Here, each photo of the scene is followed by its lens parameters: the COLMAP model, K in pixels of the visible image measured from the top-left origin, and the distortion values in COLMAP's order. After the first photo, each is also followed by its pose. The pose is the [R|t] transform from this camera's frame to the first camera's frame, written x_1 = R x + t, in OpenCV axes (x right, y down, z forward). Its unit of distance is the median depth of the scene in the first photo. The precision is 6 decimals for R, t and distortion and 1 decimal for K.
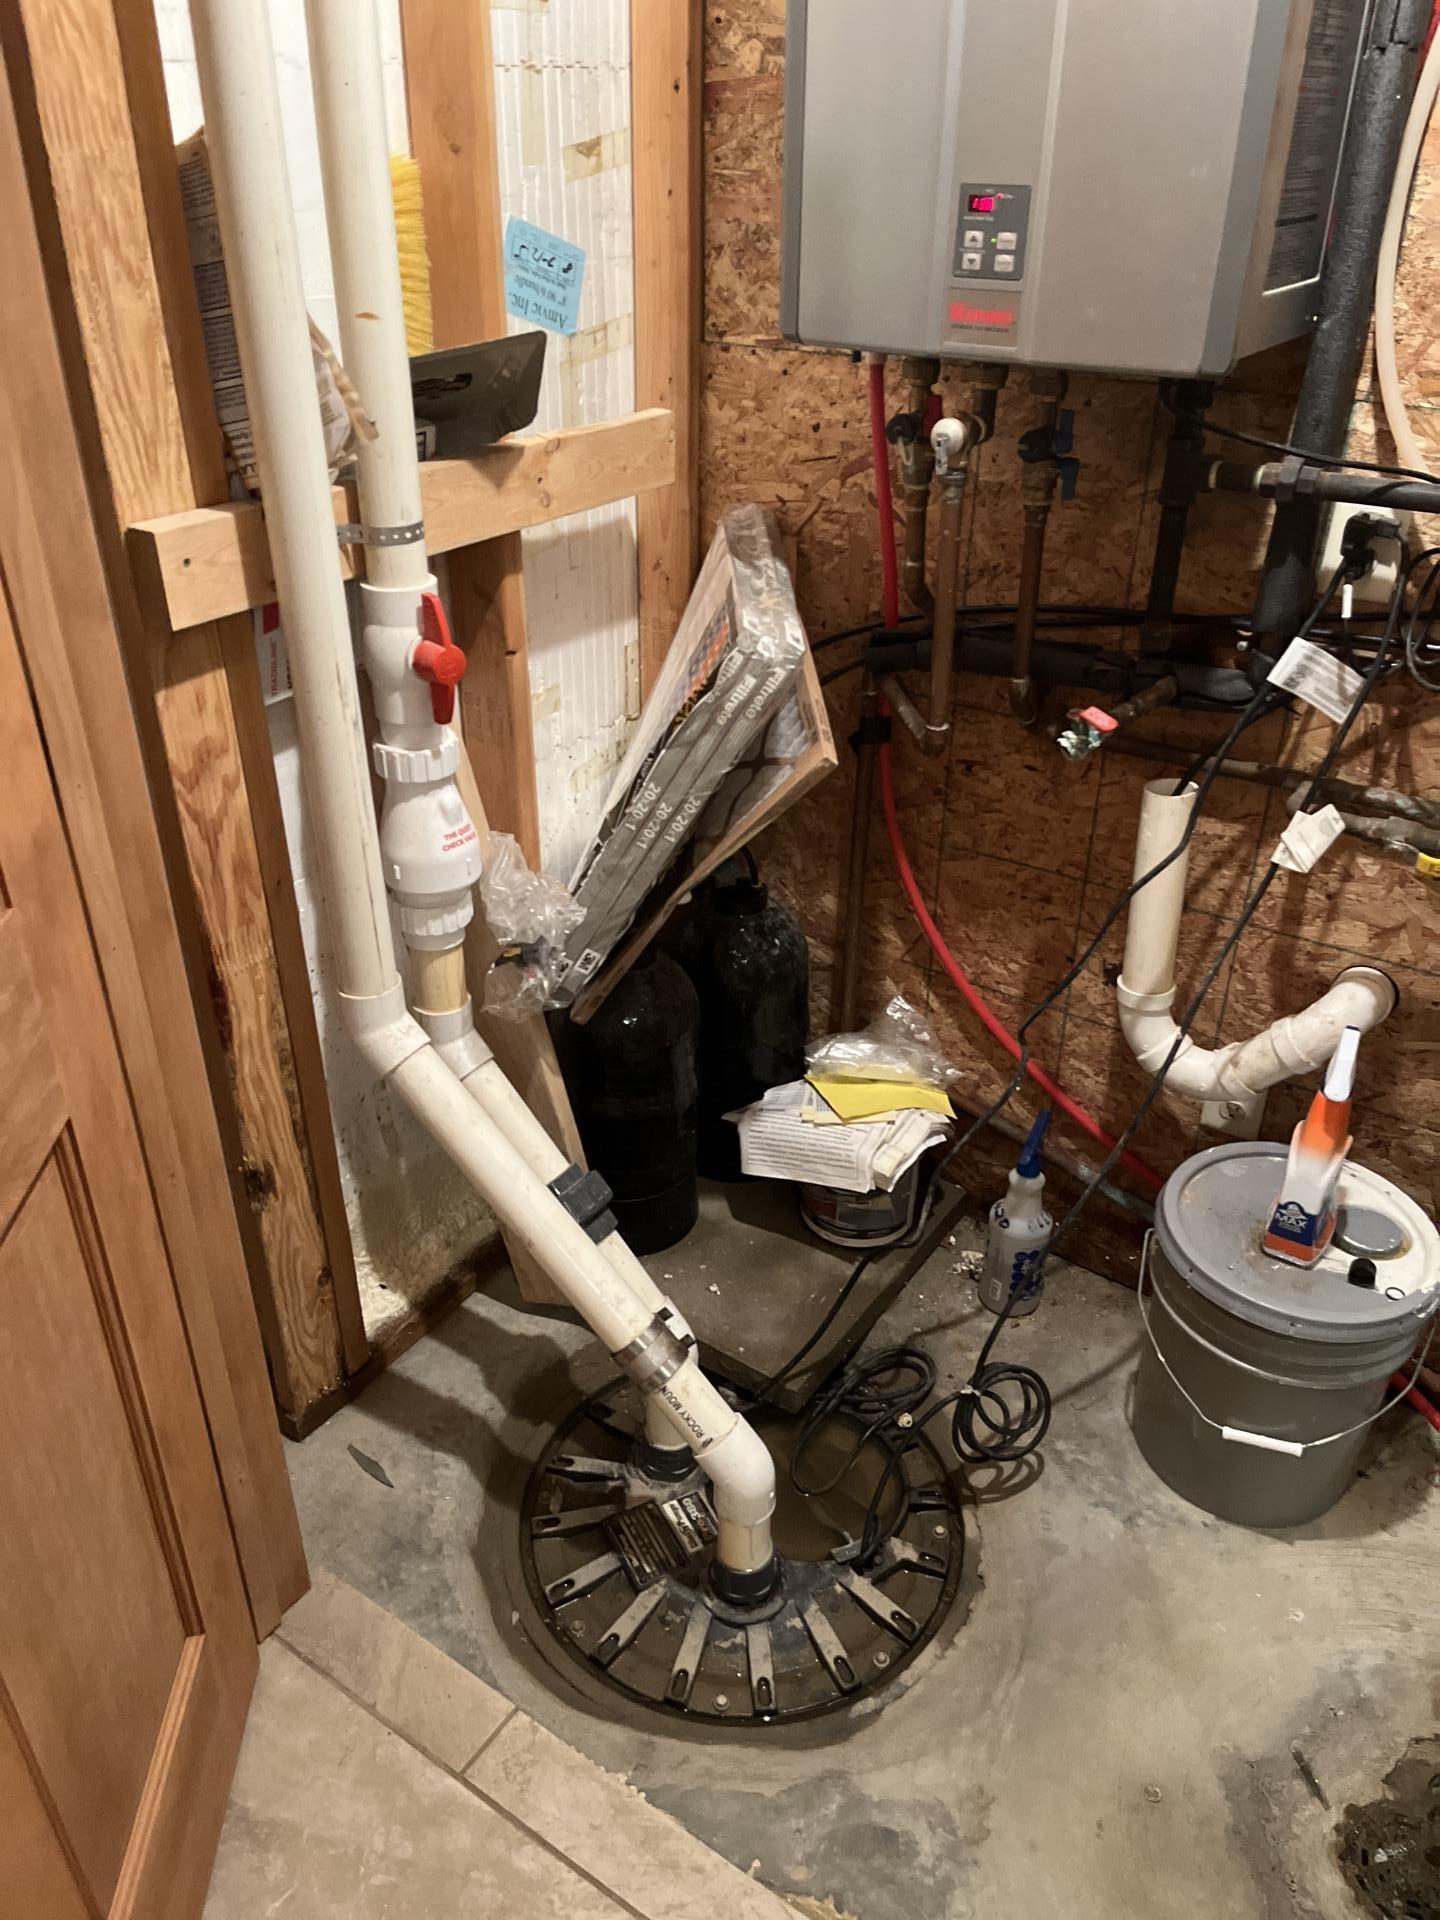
lens RADIAL K [[1436.1, 0, 721.2], [0, 1436.1, 951.7], [0, 0, 1]] dist [0.004765, -0.002525]
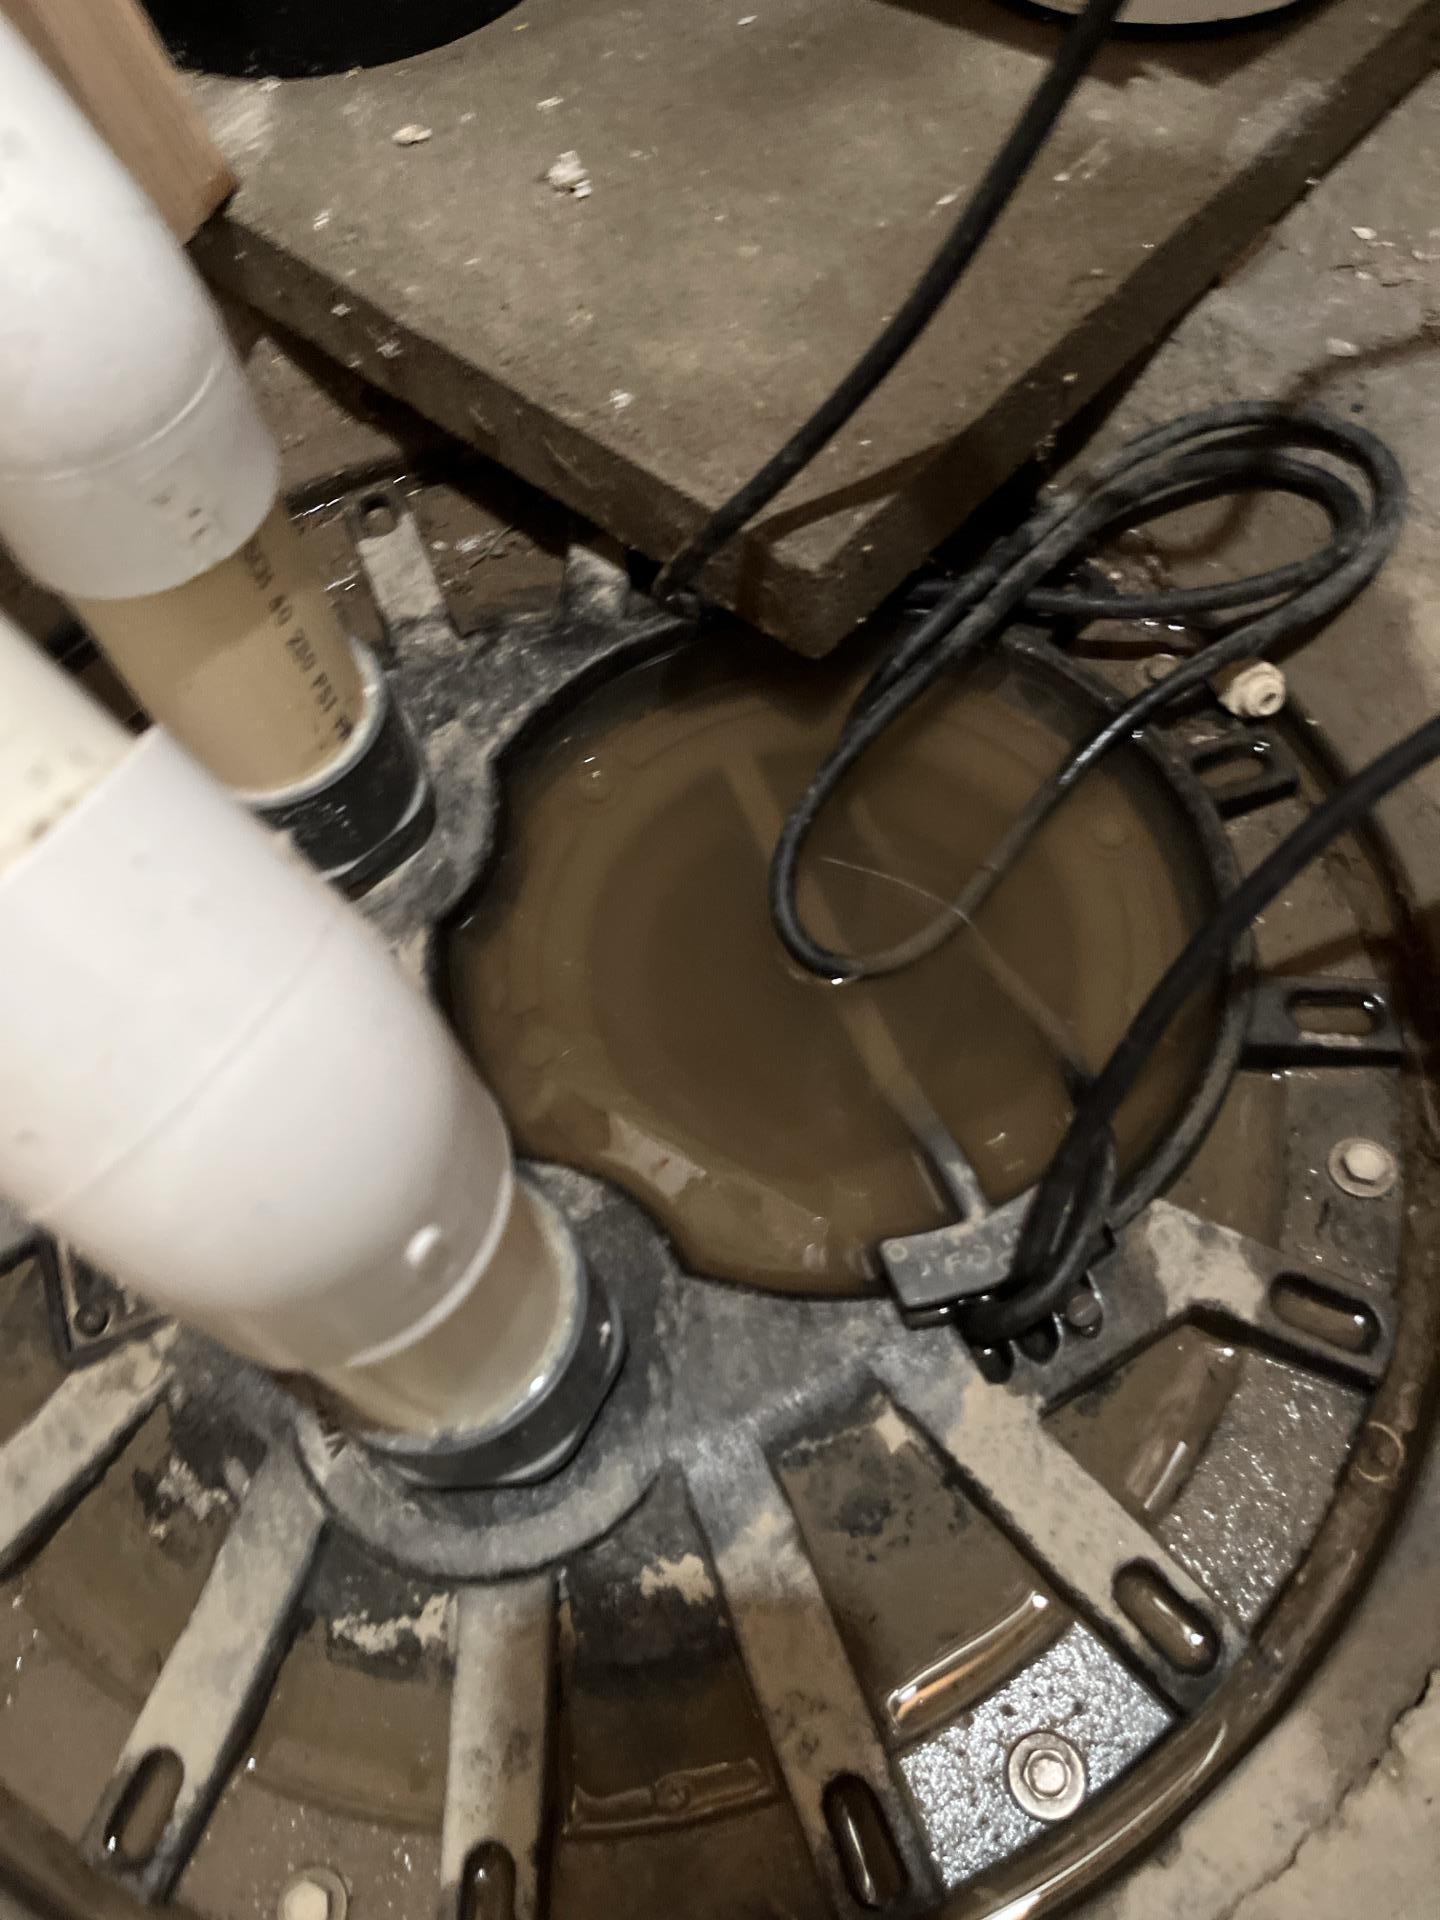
lens RADIAL K [[1436.1, 0, 714.1], [0, 1436.1, 952.2], [0, 0, 1]] dist [0.004765, -0.002525]
pose [[0.987118, 0.063174, -0.146993, 0.074615], [0.025814, 0.843821, 0.536004, 0.230396], [0.157898, -0.532893, 0.831320, 0.763804]]
